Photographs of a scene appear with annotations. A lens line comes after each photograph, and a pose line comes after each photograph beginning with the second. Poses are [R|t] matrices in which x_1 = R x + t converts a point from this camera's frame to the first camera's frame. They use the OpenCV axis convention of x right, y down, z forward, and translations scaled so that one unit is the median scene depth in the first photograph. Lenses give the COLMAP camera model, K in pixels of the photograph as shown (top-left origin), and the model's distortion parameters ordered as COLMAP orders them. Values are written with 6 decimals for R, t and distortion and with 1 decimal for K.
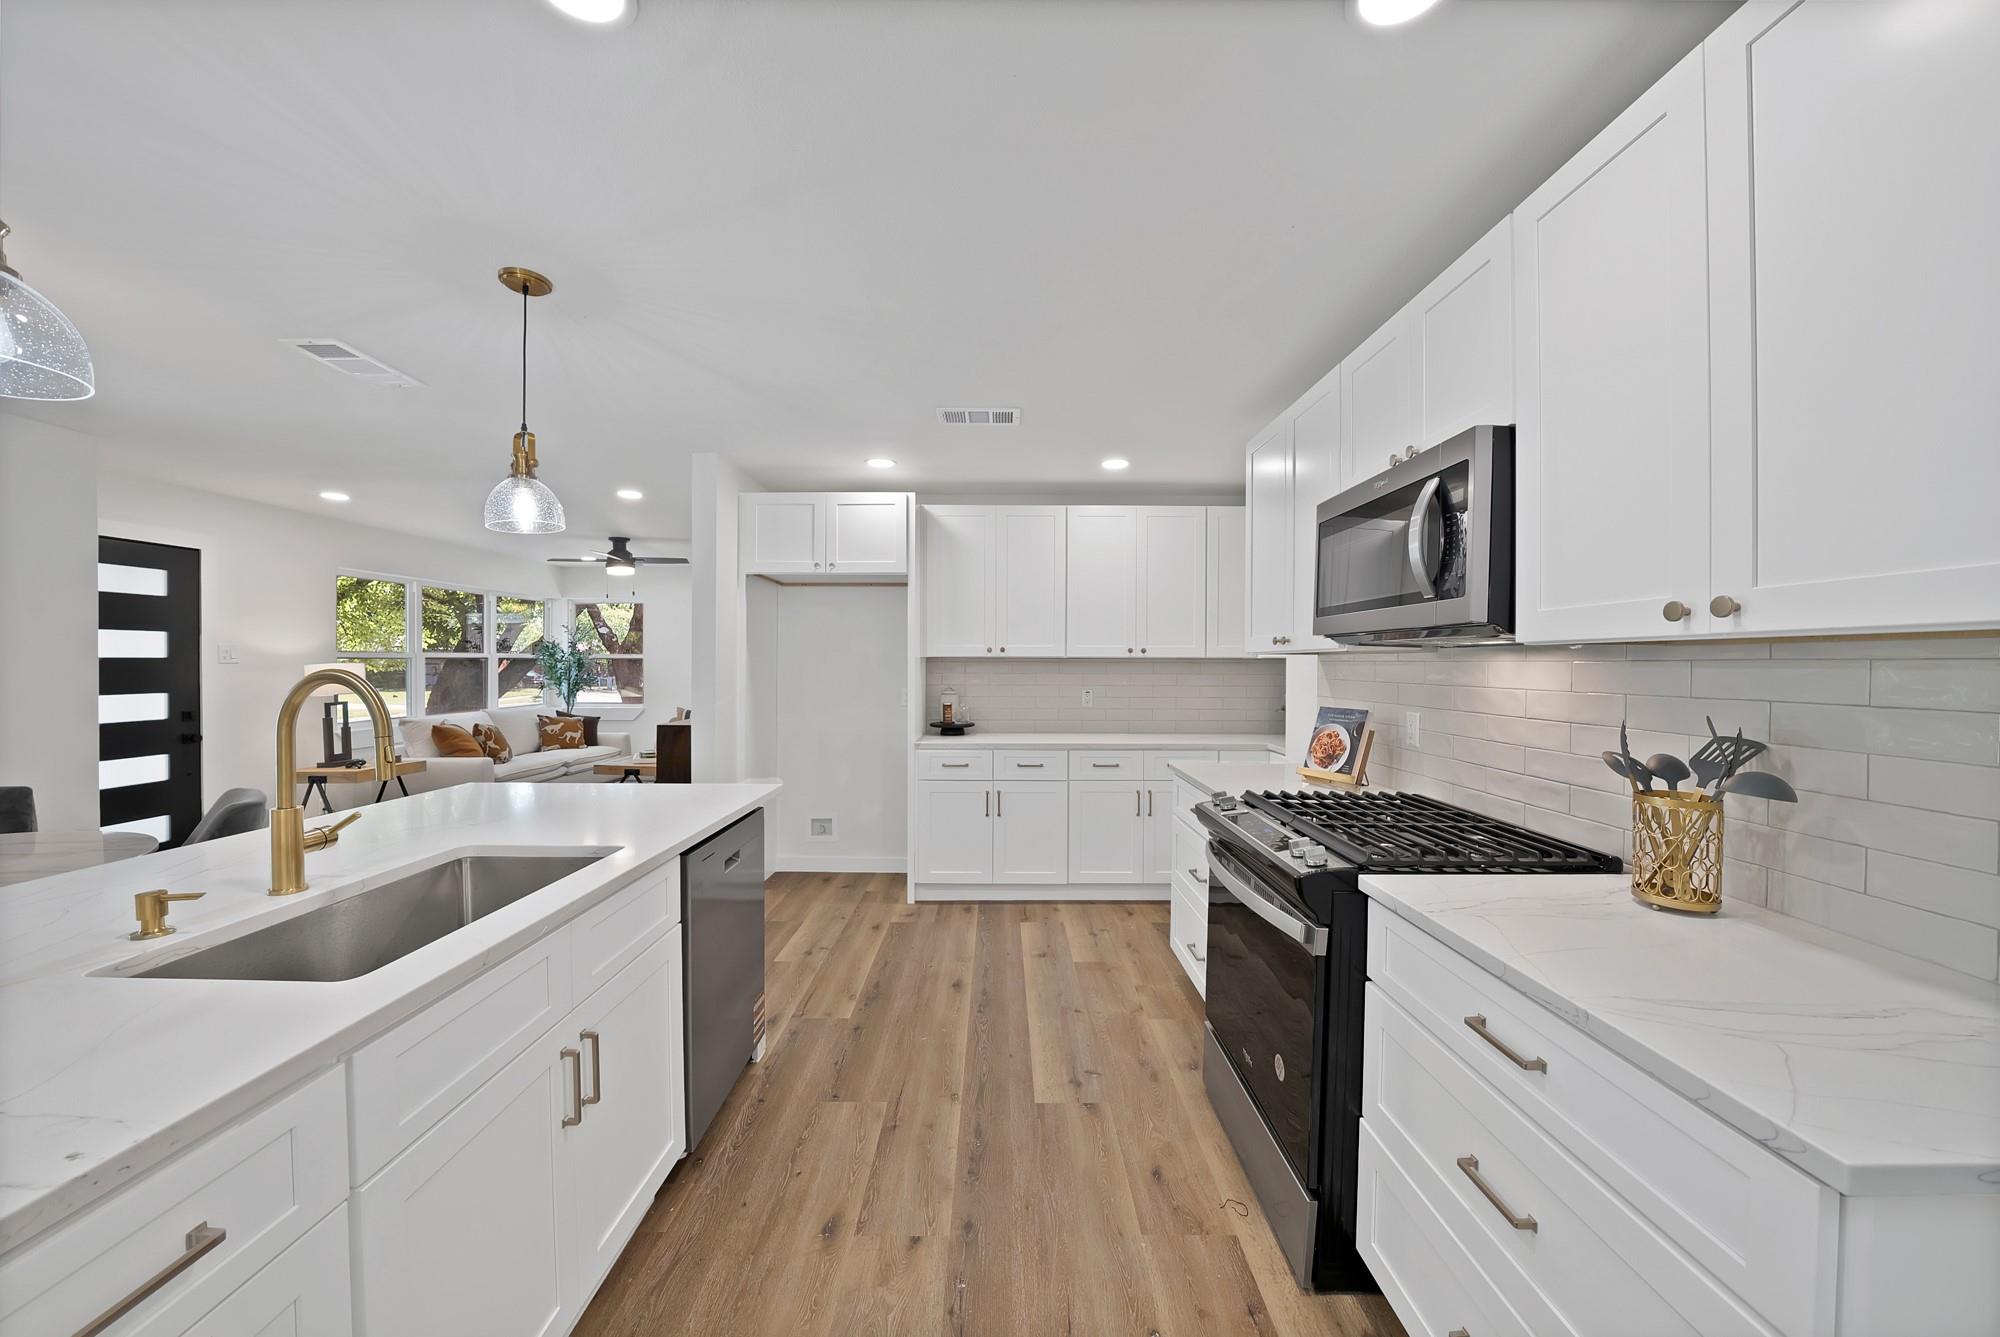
lens RADIAL K [[707.5, 0, 994.4], [0, 707.5, 668.8], [0, 0, 1]] dist [-0.017785, 0.000068]
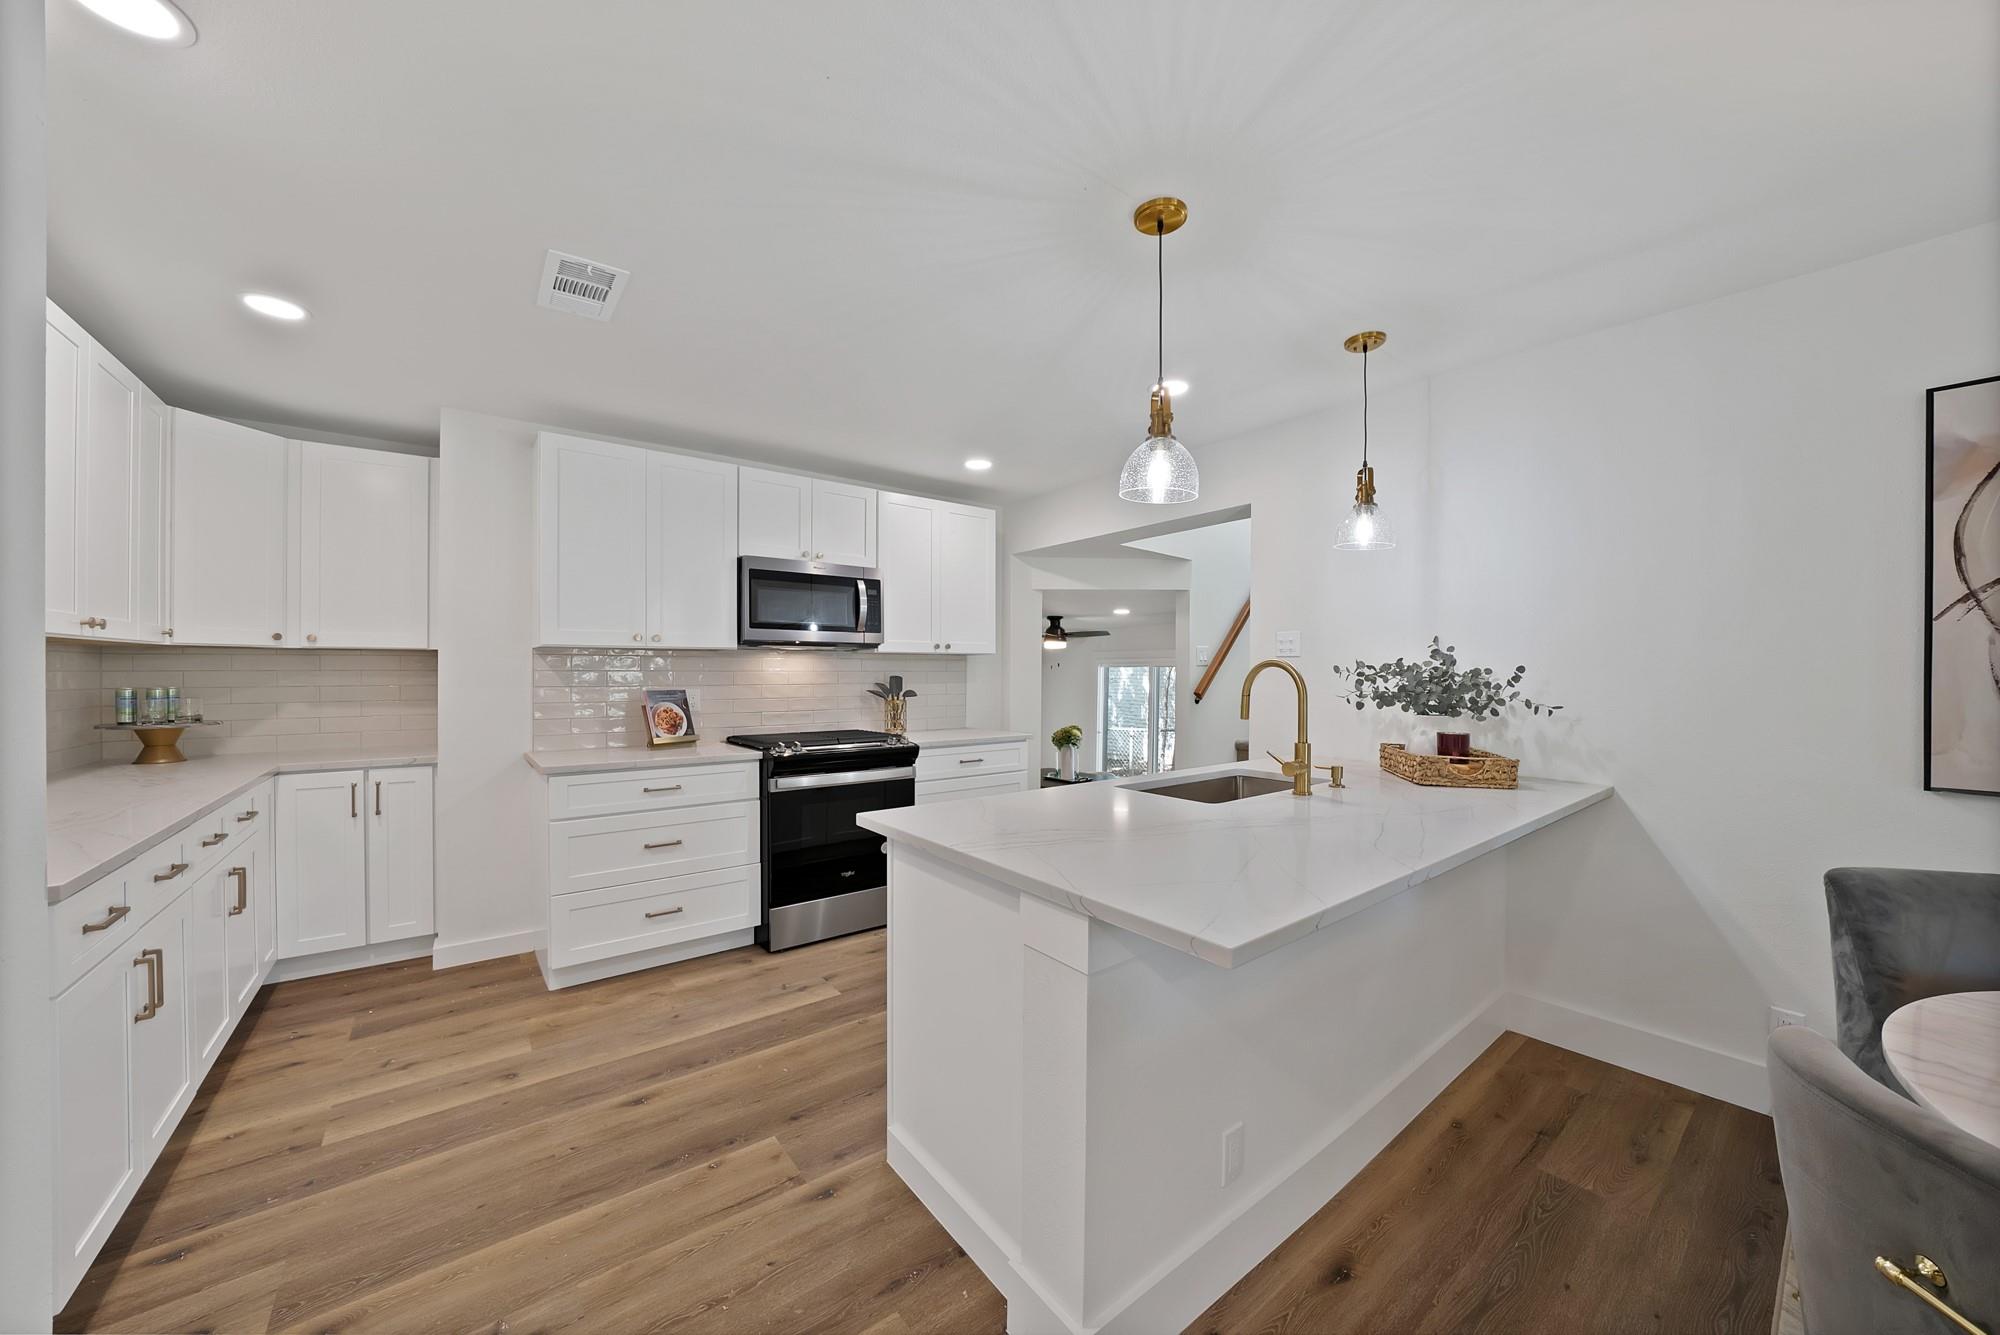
lens RADIAL K [[711.7, 0, 999.5], [0, 711.7, 672.4], [0, 0, 1]] dist [-0.022224, 0.000530]
pose [[-0.619504, -0.007555, 0.784957, -0.958653], [0.001318, 0.999942, 0.010665, 0.007709], [-0.784992, 0.007641, -0.619458, 1.317971]]
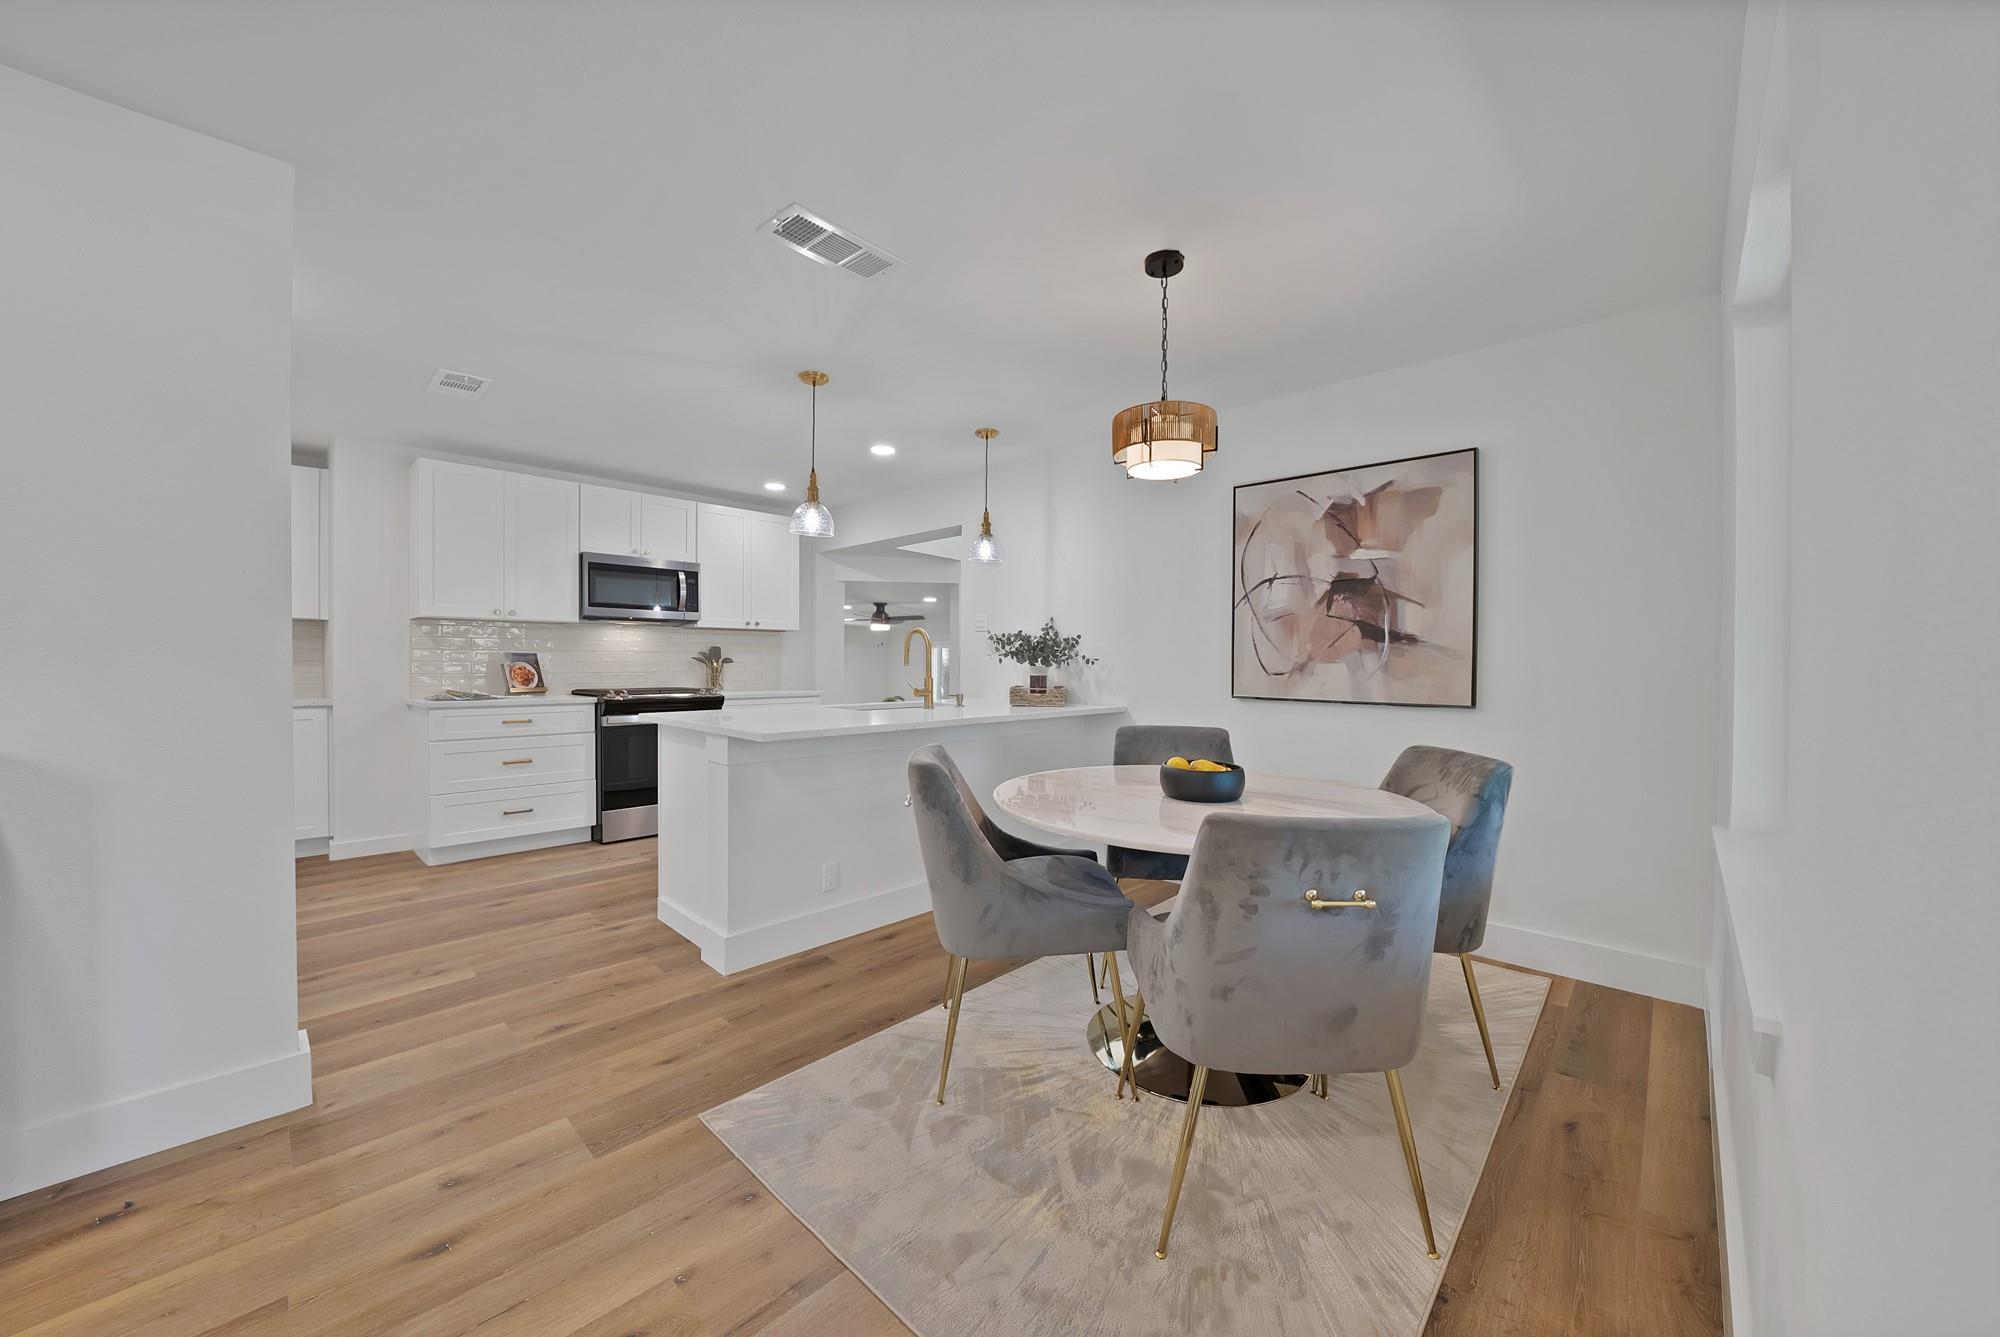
lens RADIAL K [[723.9, 0, 1015.9], [0, 723.9, 667.6], [0, 0, 1]] dist [-0.023646, -0.000093]
pose [[-0.735763, -0.015417, 0.677063, -1.632703], [-0.004246, 0.999826, 0.018152, 0.053883], [-0.677225, 0.010481, -0.735701, 1.459991]]
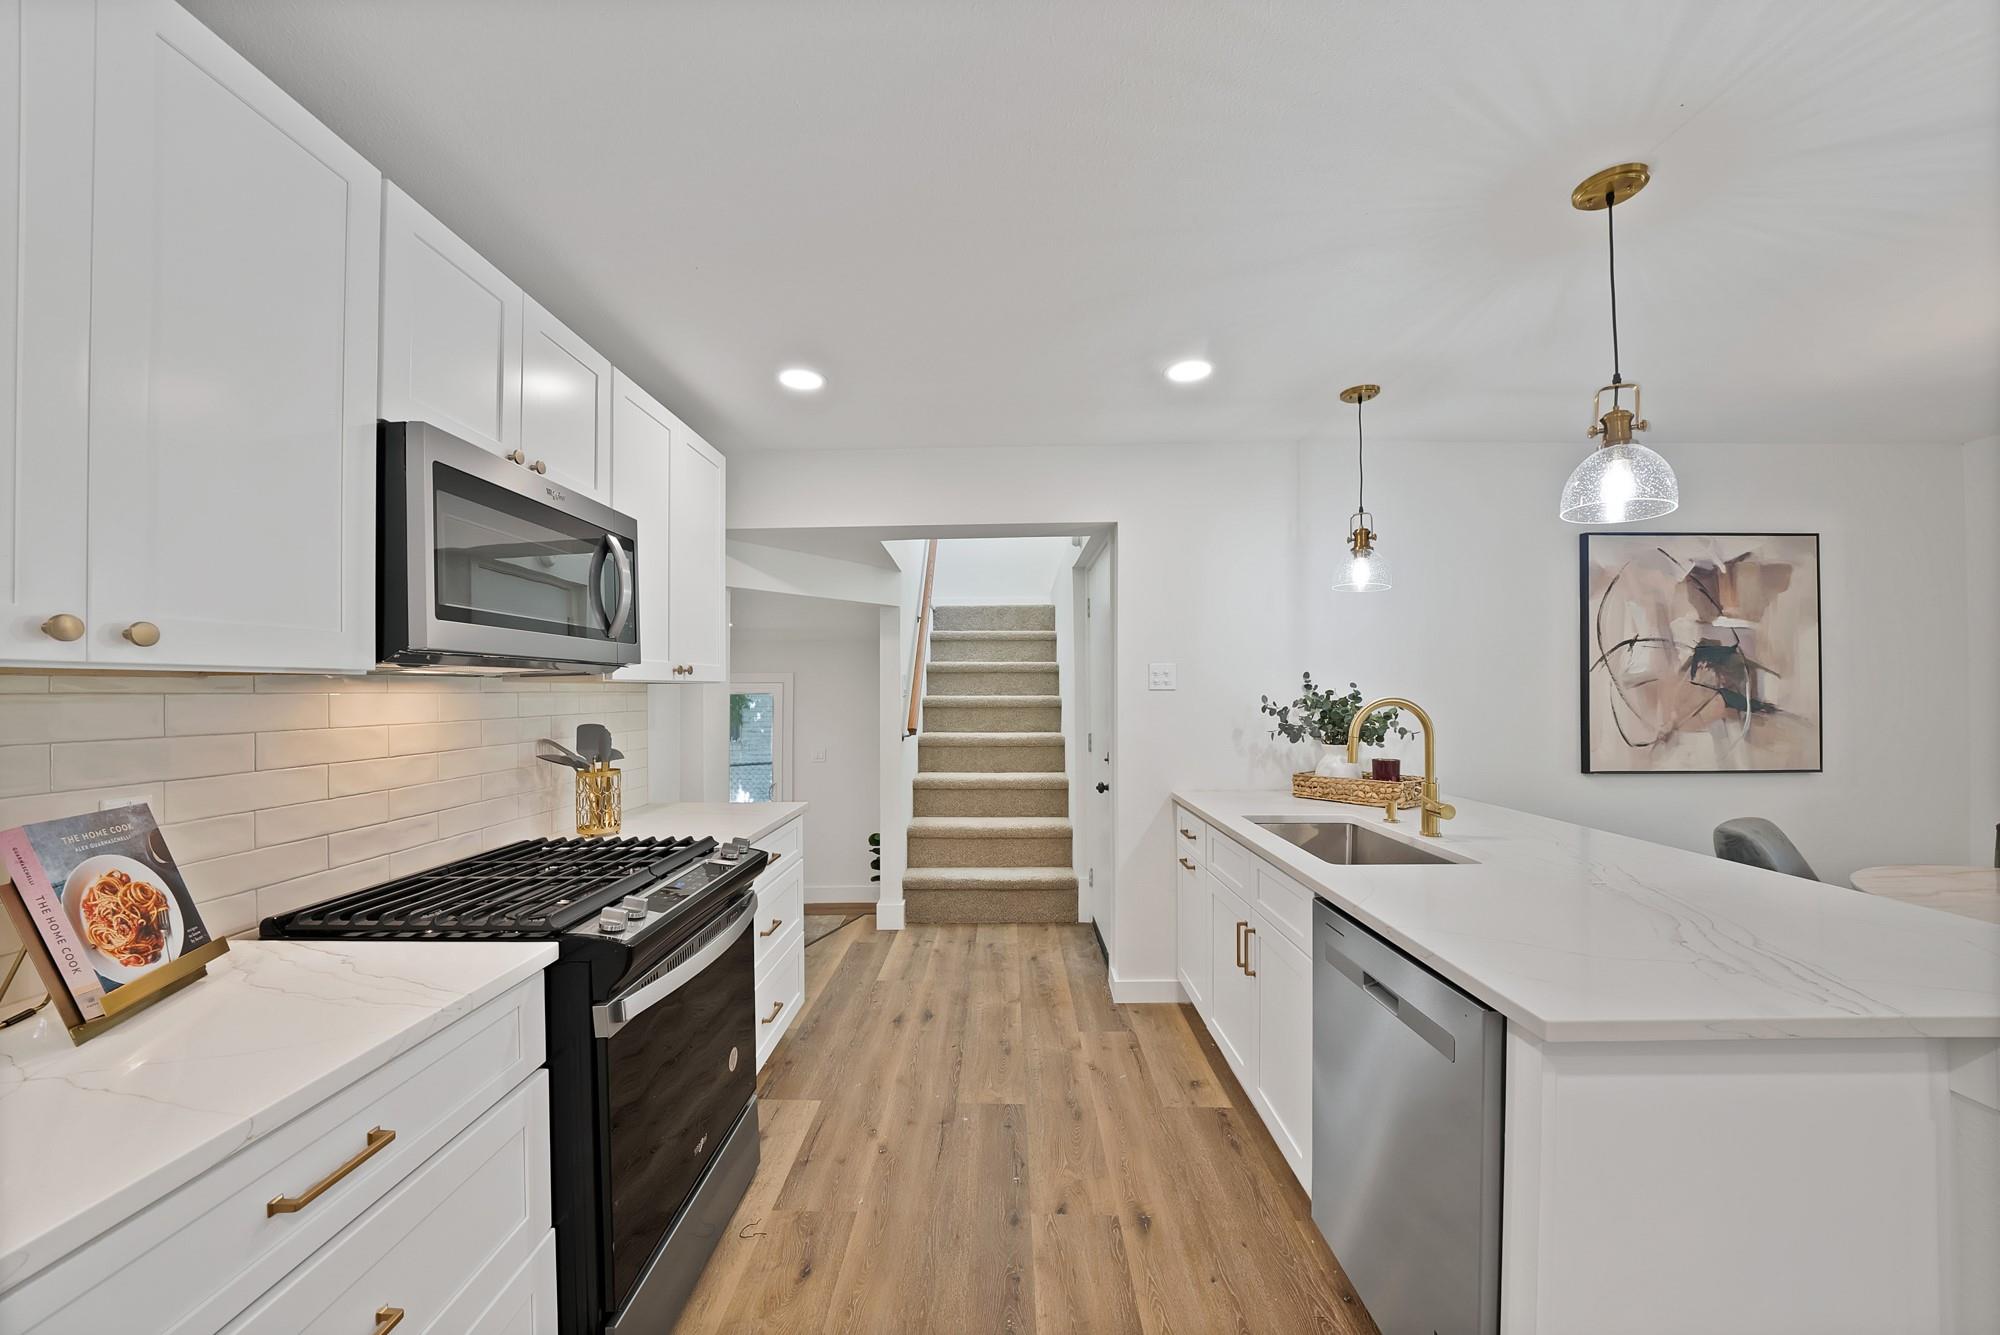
lens RADIAL K [[718.0, 0, 995.1], [0, 718.0, 683.3], [0, 0, 1]] dist [-0.021988, 0.000185]
pose [[-0.999925, 0.000913, 0.012184, -0.013830], [0.000898, 0.999999, -0.001257, -0.015642], [-0.012185, -0.001246, -0.999925, 1.355133]]
